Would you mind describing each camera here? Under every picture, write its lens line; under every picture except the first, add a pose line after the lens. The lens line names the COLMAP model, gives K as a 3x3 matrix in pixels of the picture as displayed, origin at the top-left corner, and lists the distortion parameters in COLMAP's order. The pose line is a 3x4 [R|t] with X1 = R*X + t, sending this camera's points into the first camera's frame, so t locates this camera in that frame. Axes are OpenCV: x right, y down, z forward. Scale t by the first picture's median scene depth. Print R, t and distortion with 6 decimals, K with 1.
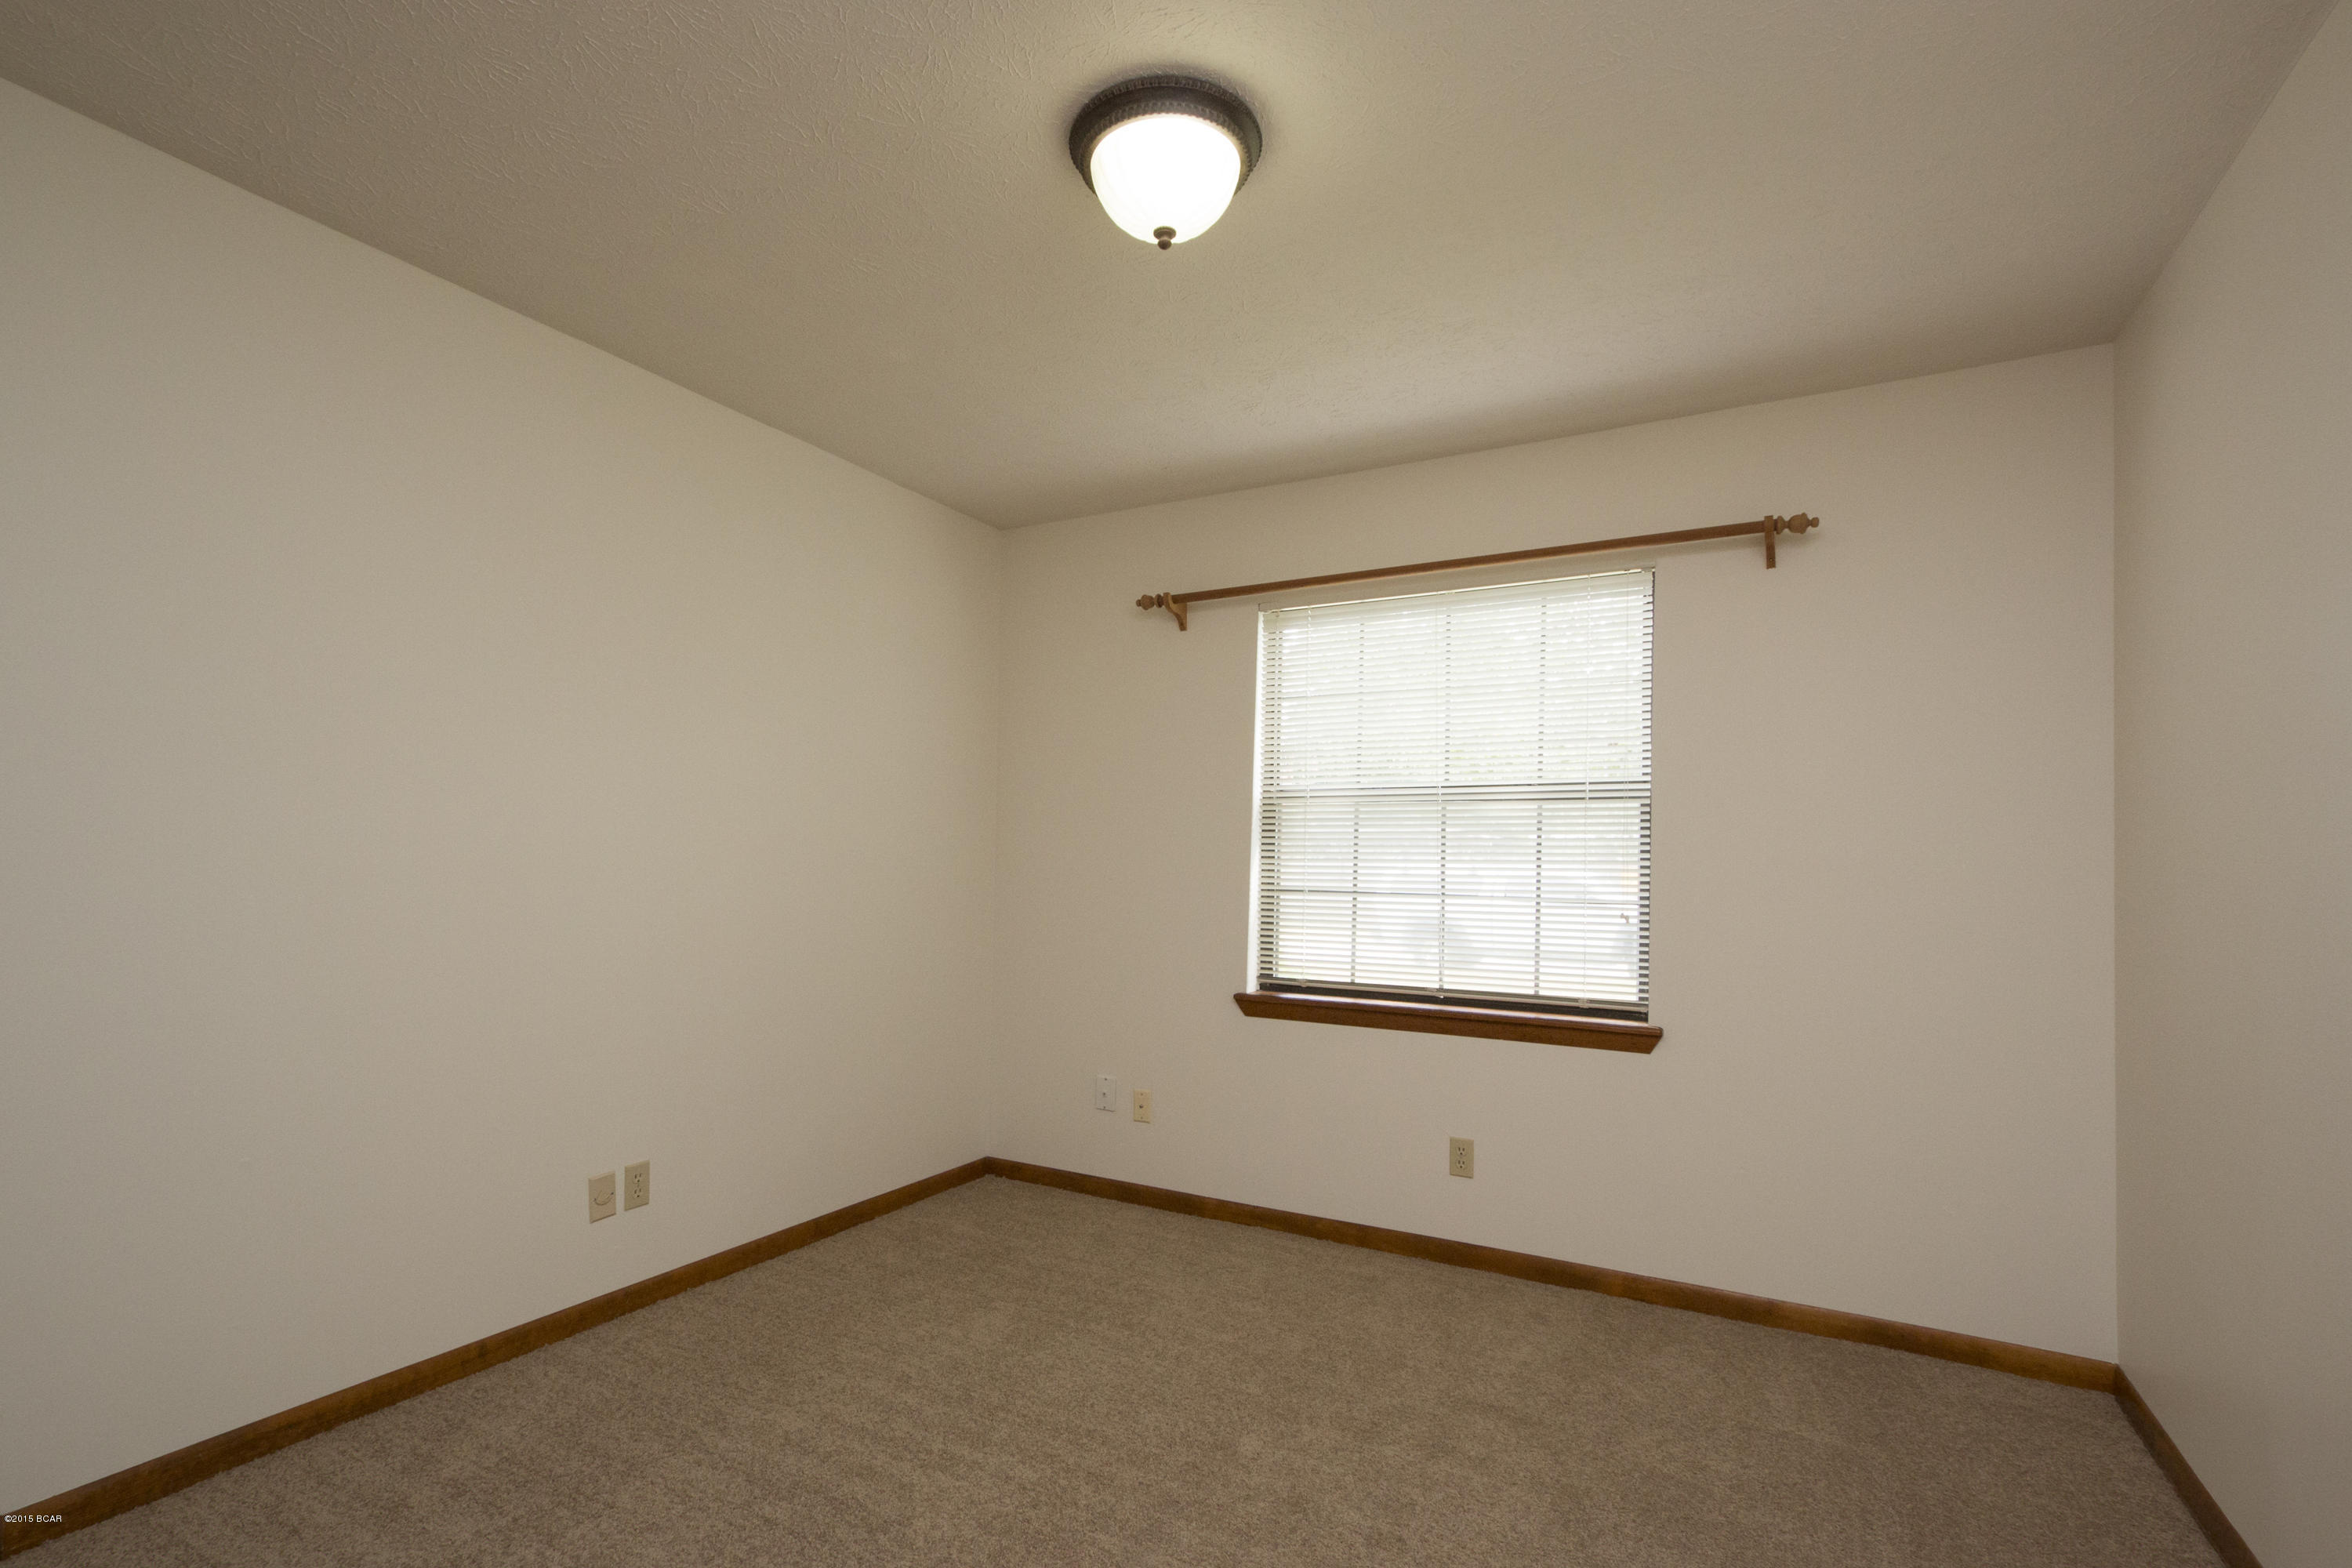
lens RADIAL K [[1110.4, 0, 1172.6], [0, 1110.4, 837.6], [0, 0, 1]] dist [0.004585, 0.000500]
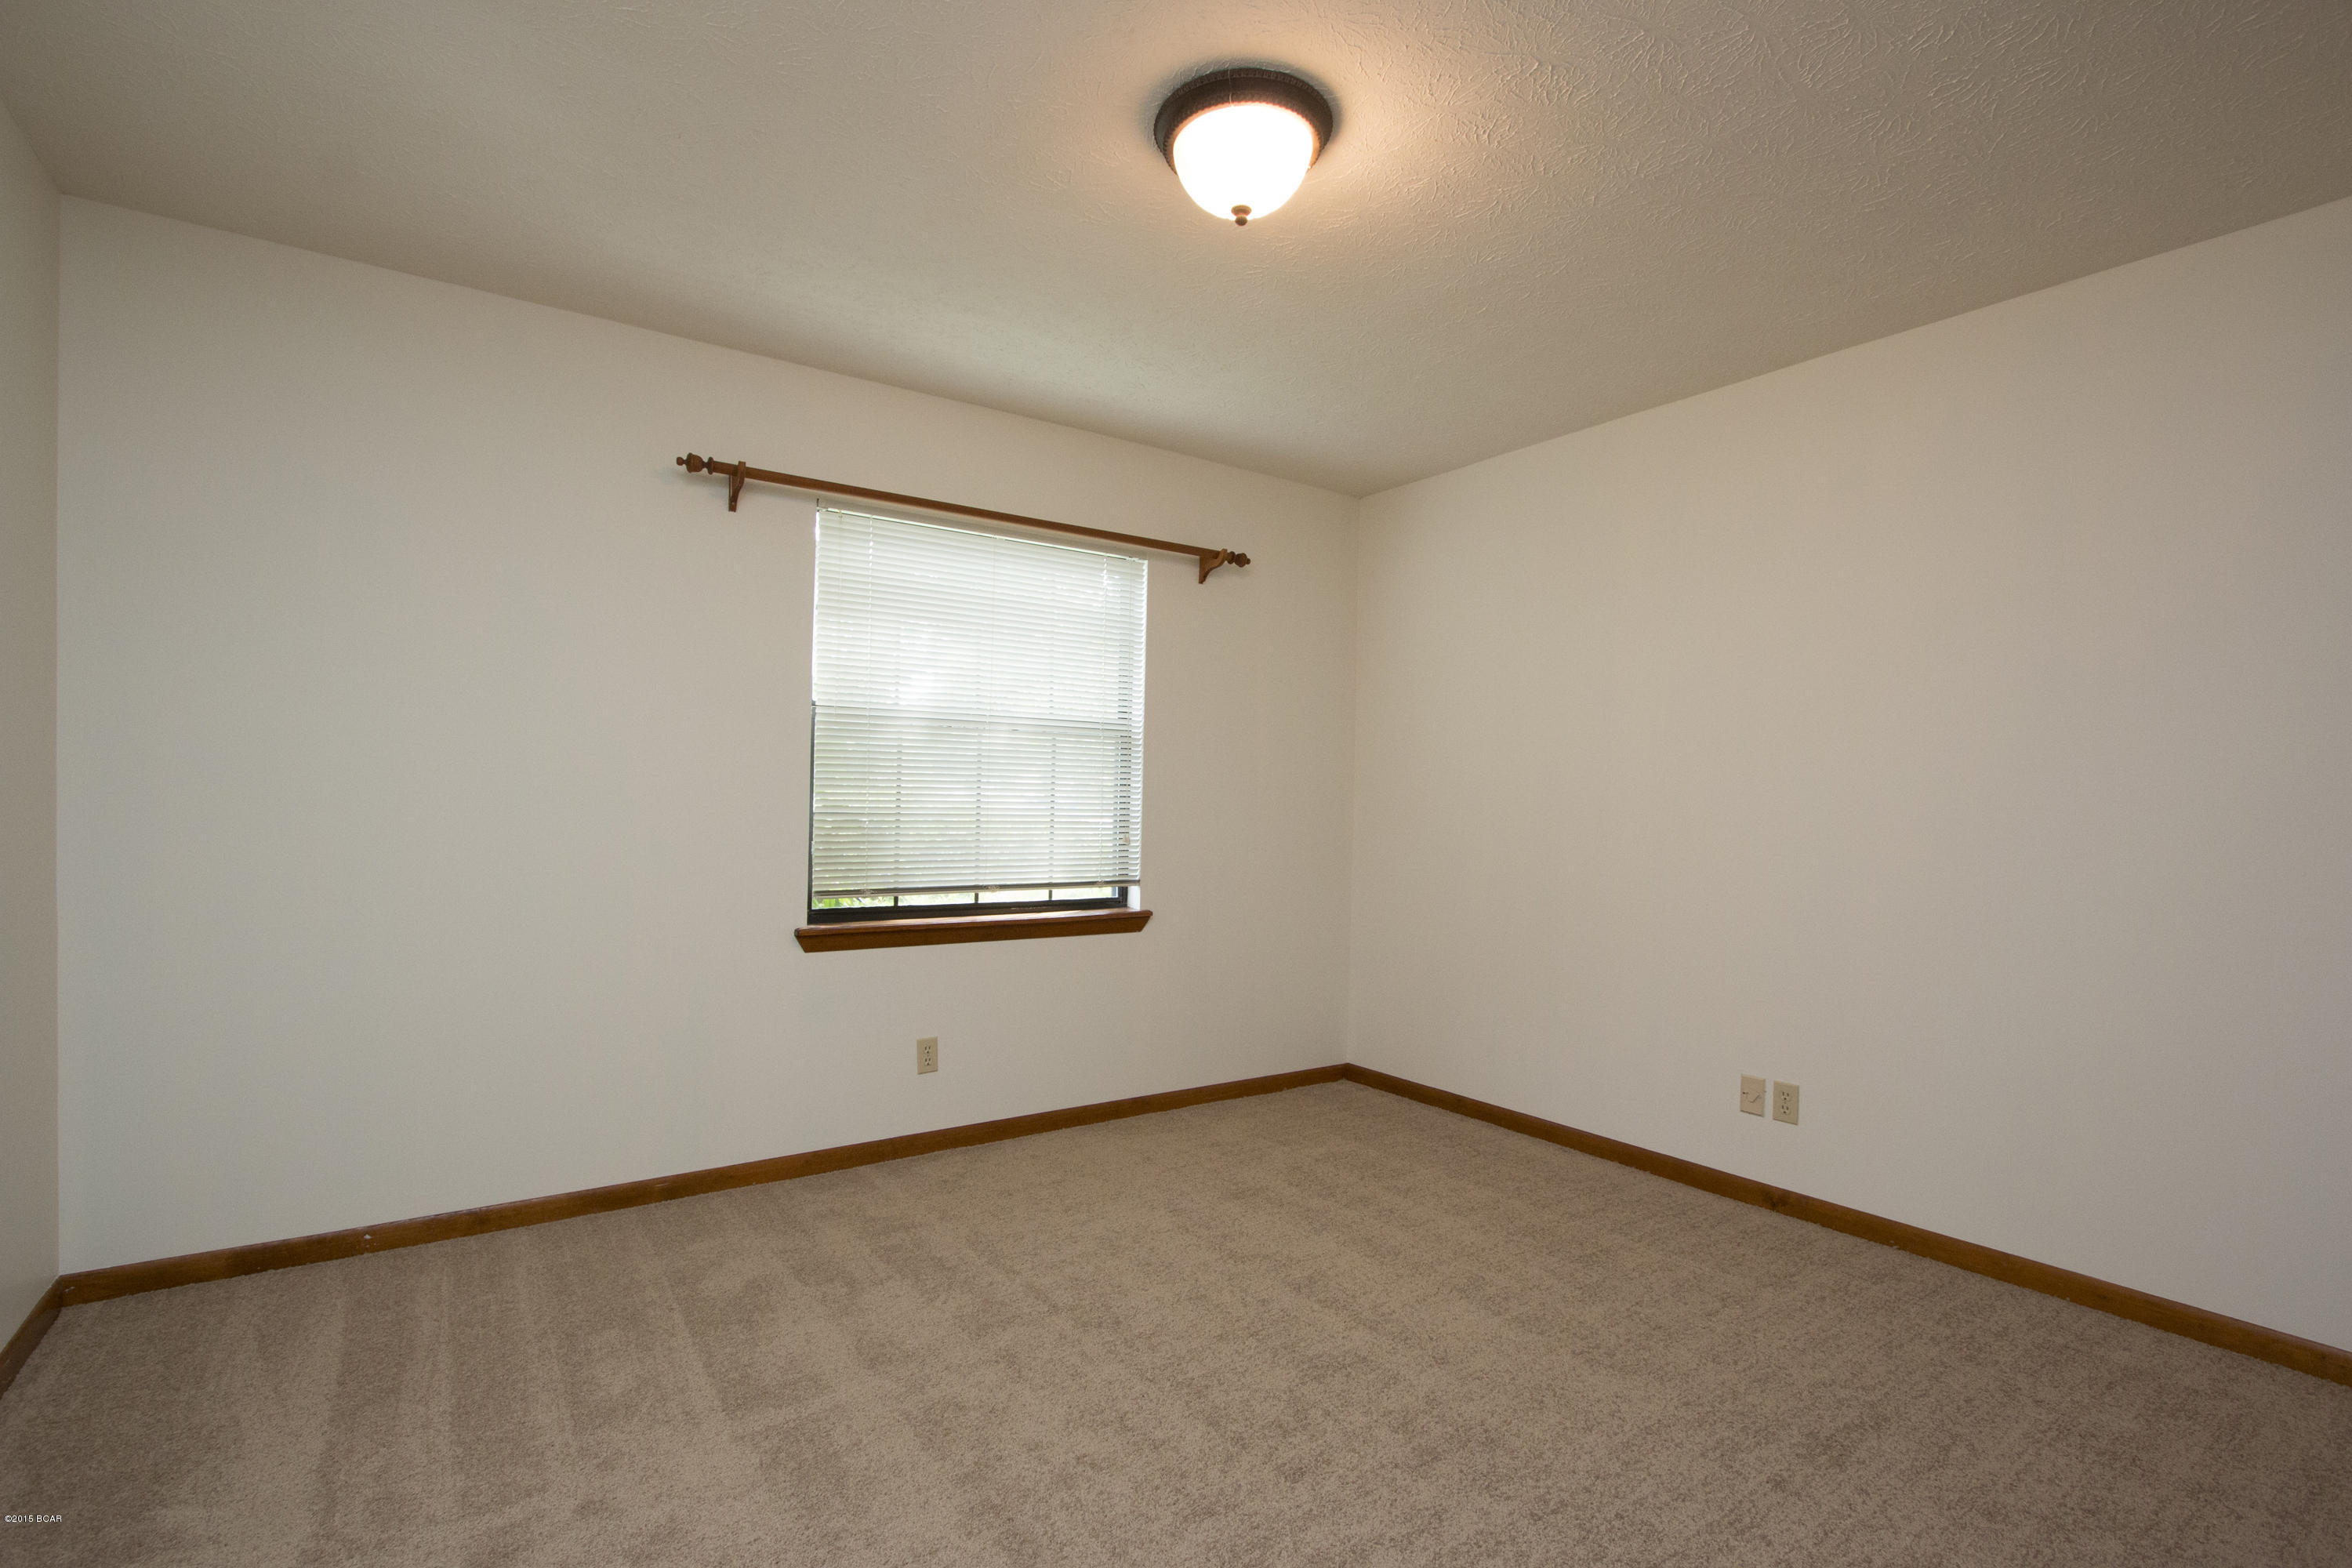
lens RADIAL K [[1073.5, 0, 1167.7], [0, 1073.5, 814.7], [0, 0, 1]] dist [0.003614, 0.000582]
pose [[0.444733, -0.020681, 0.895424, -0.593516], [-0.031437, 0.998757, 0.038682, 0.003073], [-0.895111, -0.045353, 0.443530, 0.340306]]
